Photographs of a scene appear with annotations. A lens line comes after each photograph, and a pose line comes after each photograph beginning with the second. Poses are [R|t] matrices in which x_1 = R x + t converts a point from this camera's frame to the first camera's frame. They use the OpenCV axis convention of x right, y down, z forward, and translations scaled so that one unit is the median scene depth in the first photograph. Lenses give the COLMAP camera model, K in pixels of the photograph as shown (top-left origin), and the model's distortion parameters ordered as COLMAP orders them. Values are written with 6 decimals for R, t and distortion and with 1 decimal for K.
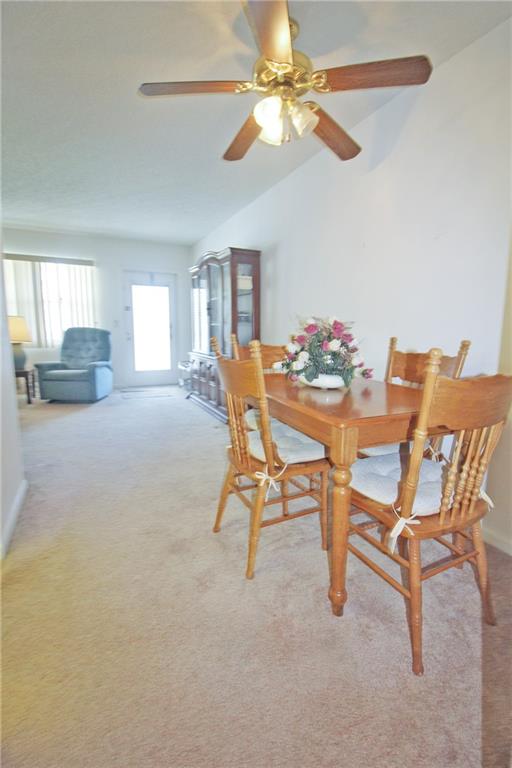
lens RADIAL K [[359.1, 0, 261.9], [0, 359.1, 384.6], [0, 0, 1]] dist [-0.004098, -0.006671]
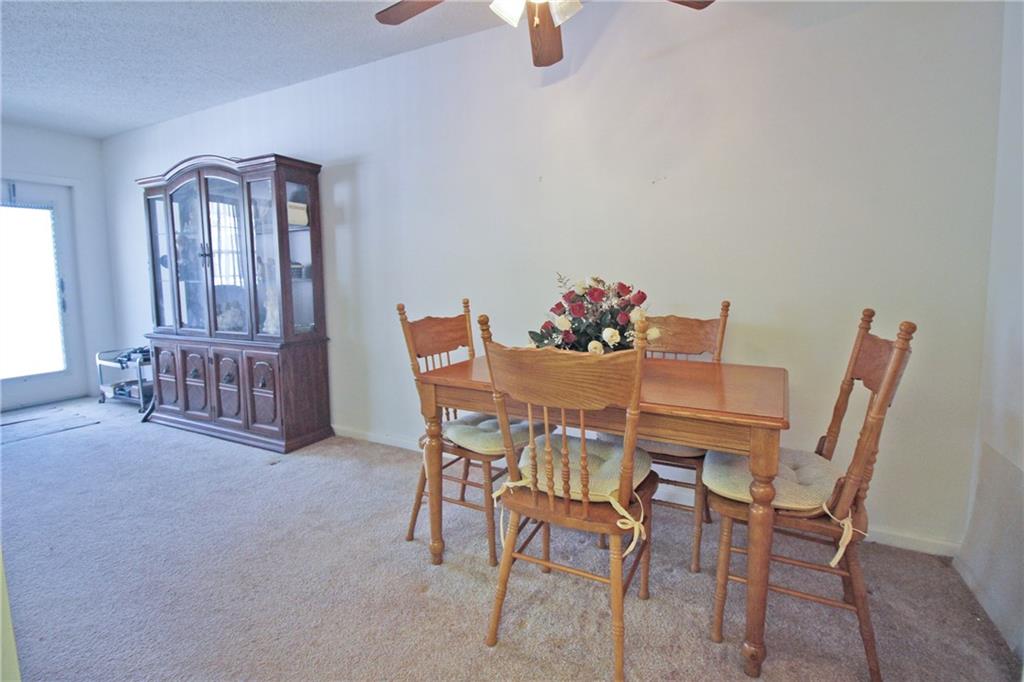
lens RADIAL K [[478.8, 0, 512.8], [0, 478.8, 329.8], [0, 0, 1]] dist [-0.004098, -0.006671]
pose [[0.806193, -0.080105, 0.586205, -0.242666], [0.107341, 0.994153, -0.011772, -0.040879], [-0.581834, 0.072414, 0.810077, 0.148722]]
